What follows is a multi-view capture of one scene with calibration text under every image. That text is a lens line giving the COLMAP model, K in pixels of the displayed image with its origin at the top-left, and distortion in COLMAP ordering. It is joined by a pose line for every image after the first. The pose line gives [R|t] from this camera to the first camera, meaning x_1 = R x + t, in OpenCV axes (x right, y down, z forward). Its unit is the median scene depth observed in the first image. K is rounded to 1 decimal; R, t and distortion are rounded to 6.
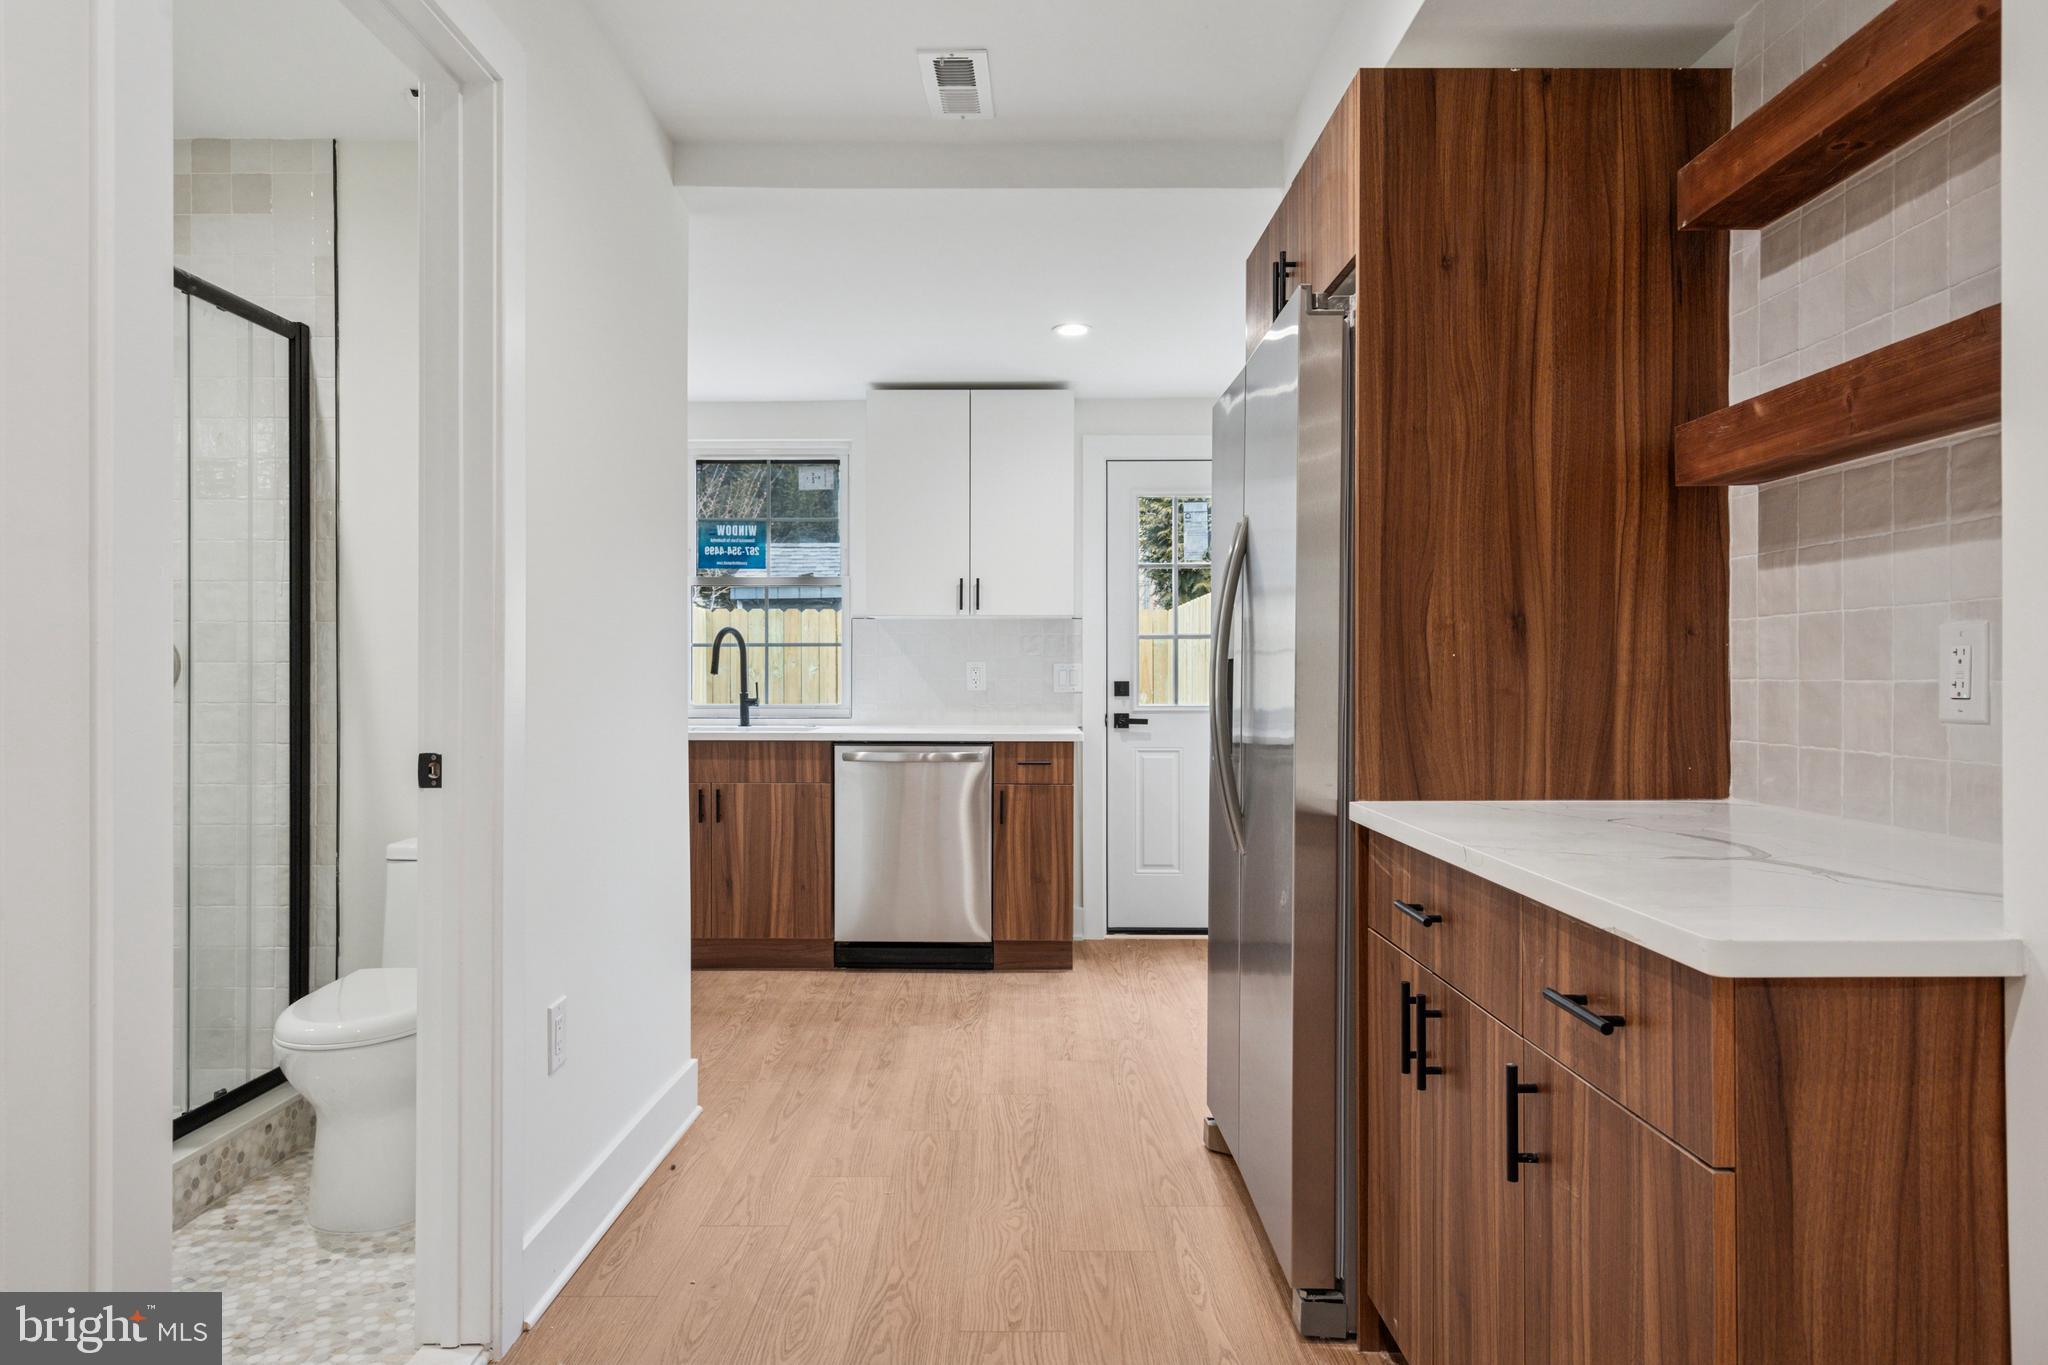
lens RADIAL K [[1246.1, 0, 1016.8], [0, 1246.1, 679.1], [0, 0, 1]] dist [0.004937, 0.000918]
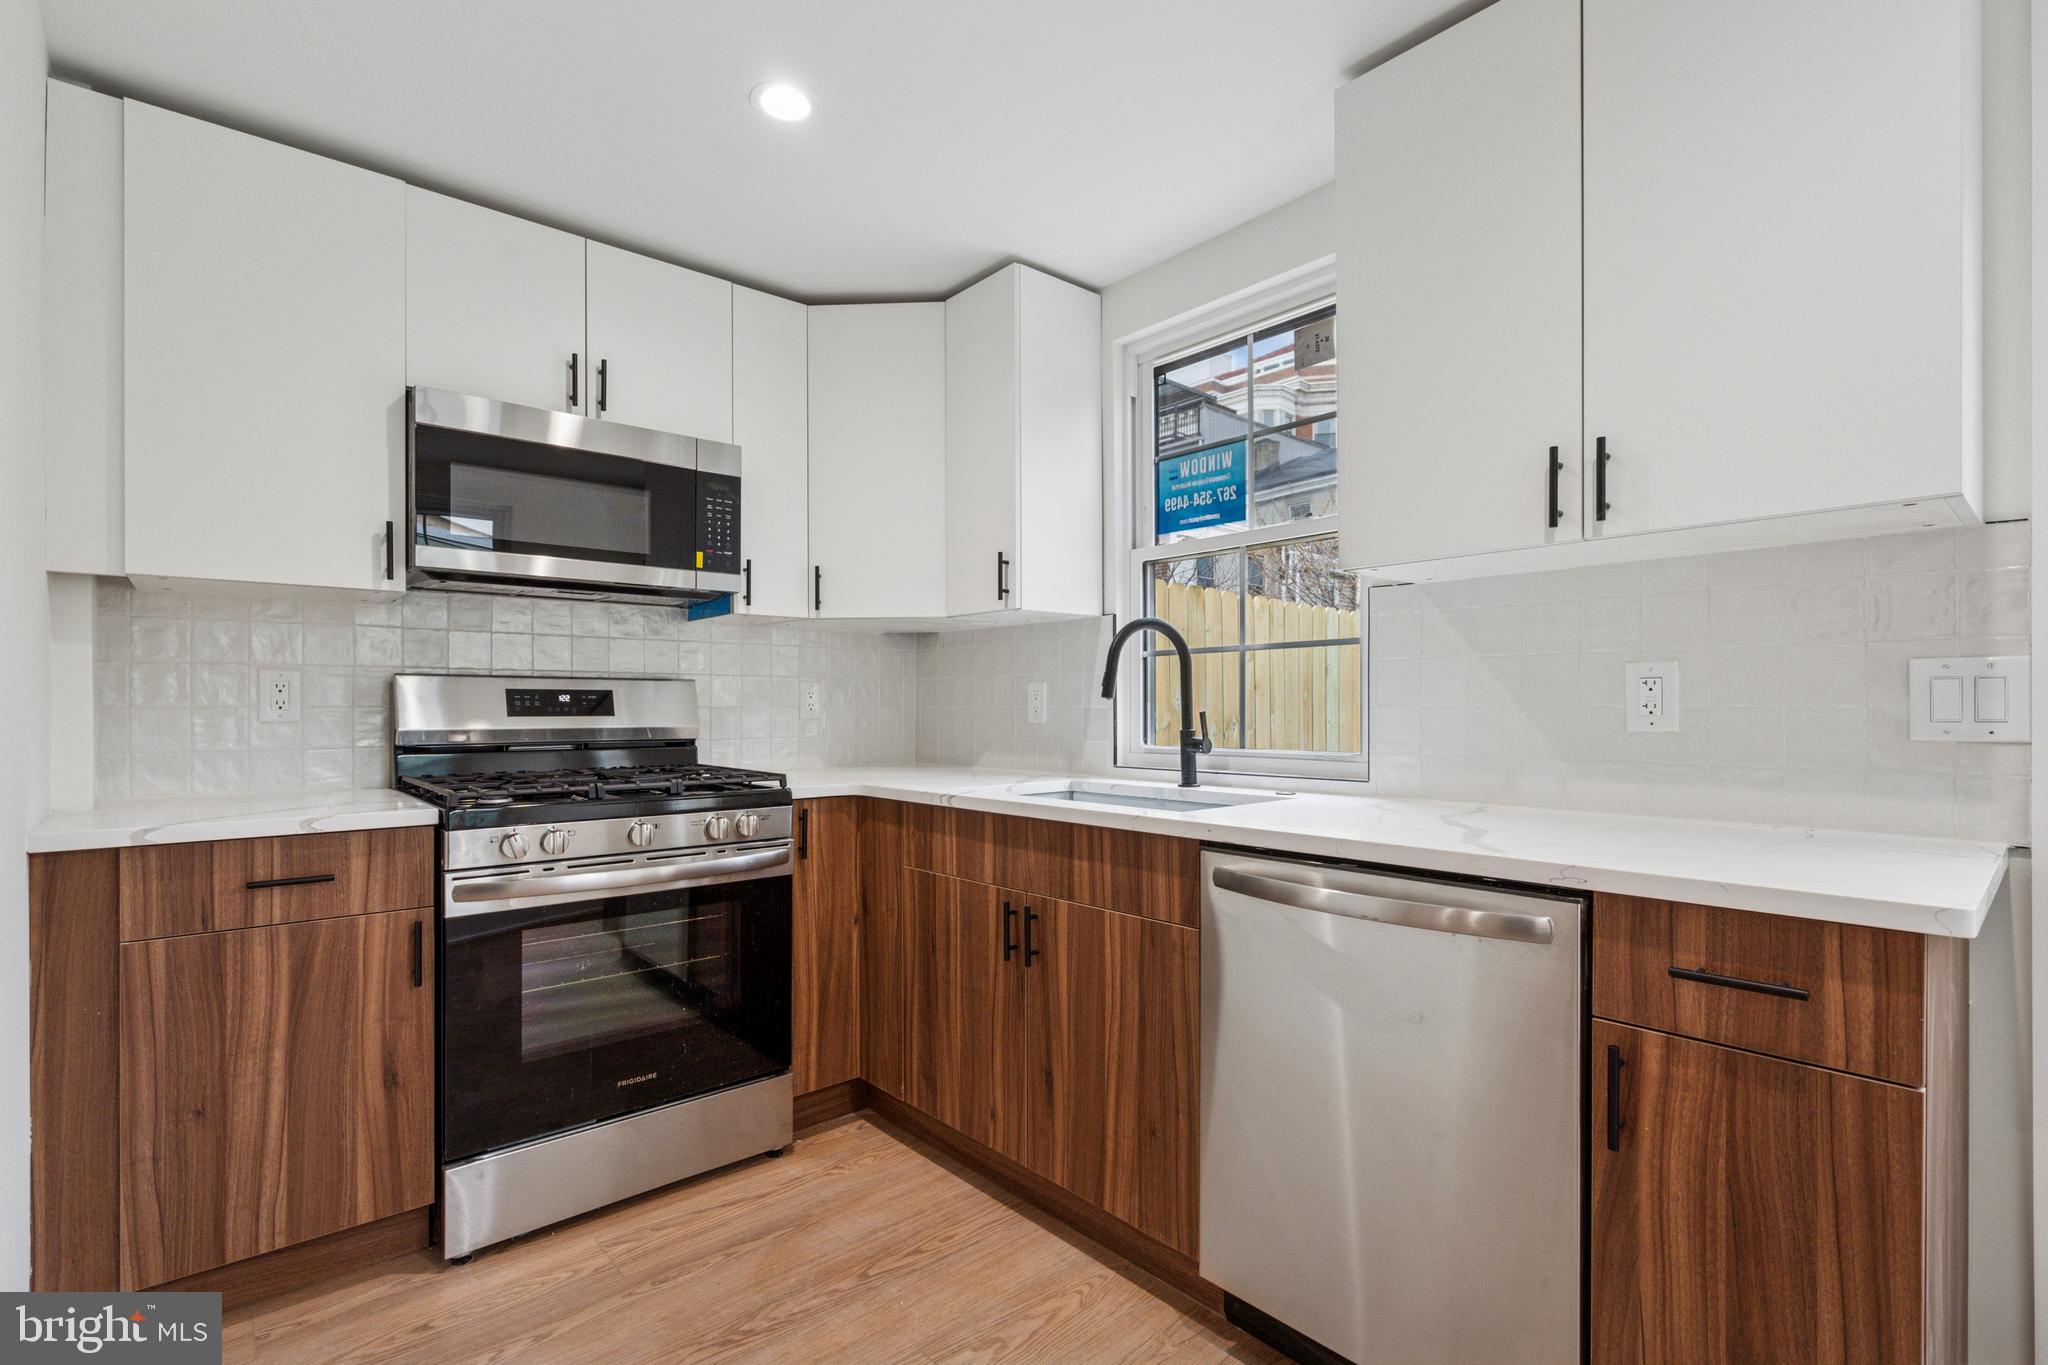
lens RADIAL K [[934.6, 0, 1019.3], [0, 934.6, 713.0], [0, 0, 1]] dist [-0.003910, 0.002261]
pose [[0.668367, 0.002350, -0.743828, 0.070922], [0.000590, 0.999993, 0.003690, 0.001733], [0.743831, -0.002905, 0.668361, 0.783162]]
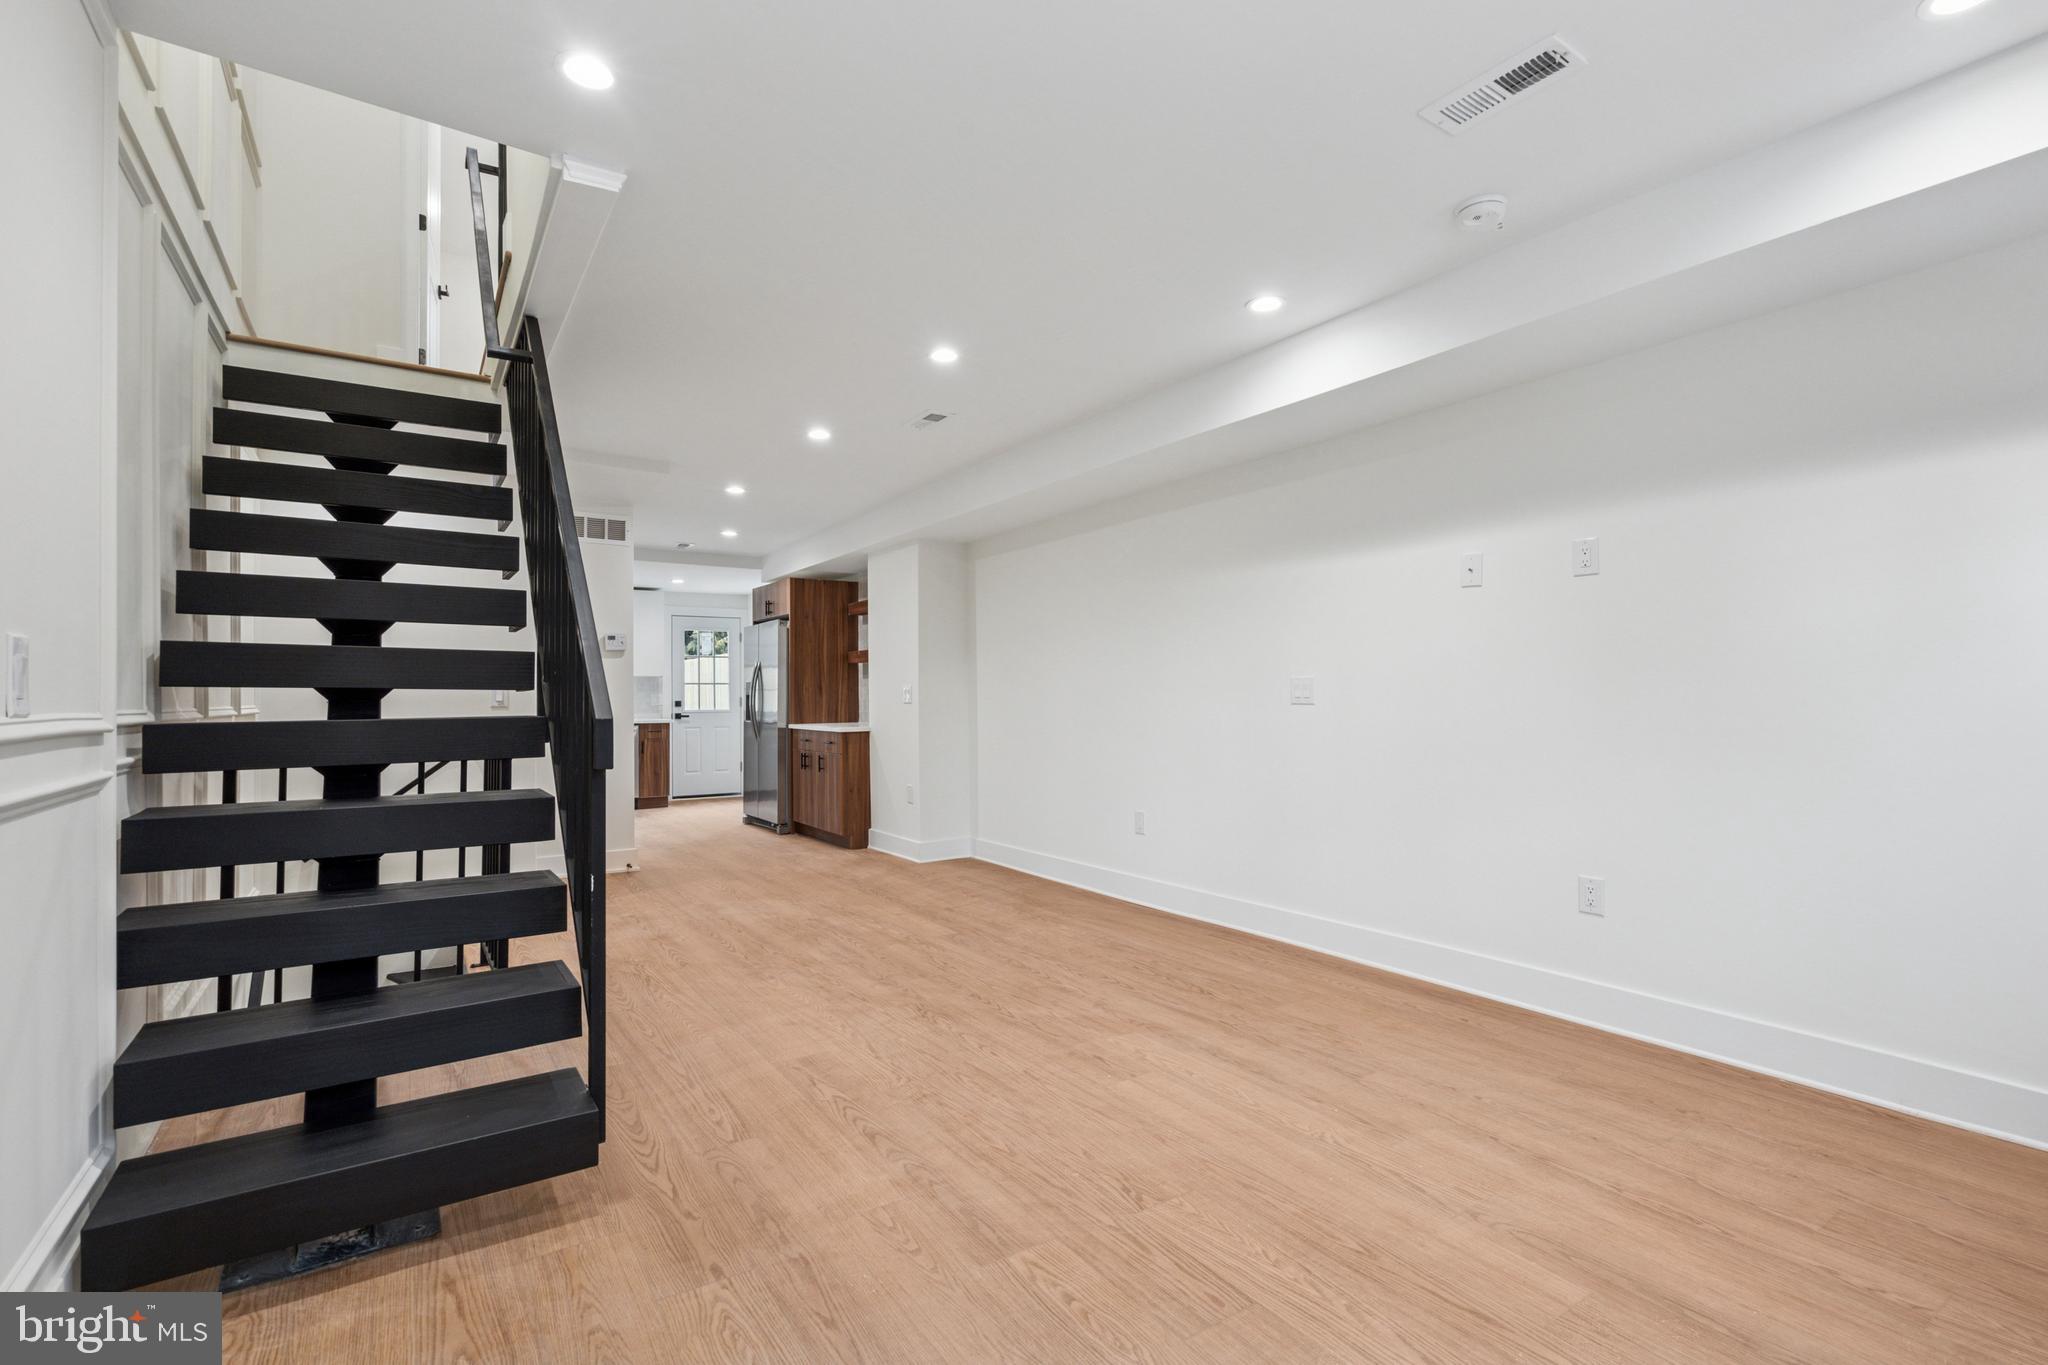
lens RADIAL K [[934.6, 0, 1010.9], [0, 934.6, 689.6], [0, 0, 1]] dist [-0.003910, 0.002261]
pose [[0.839131, -0.003673, 0.543916, -0.484297], [0.008146, 0.999950, -0.005815, -0.005858], [-0.543868, 0.009310, 0.839119, -1.245105]]
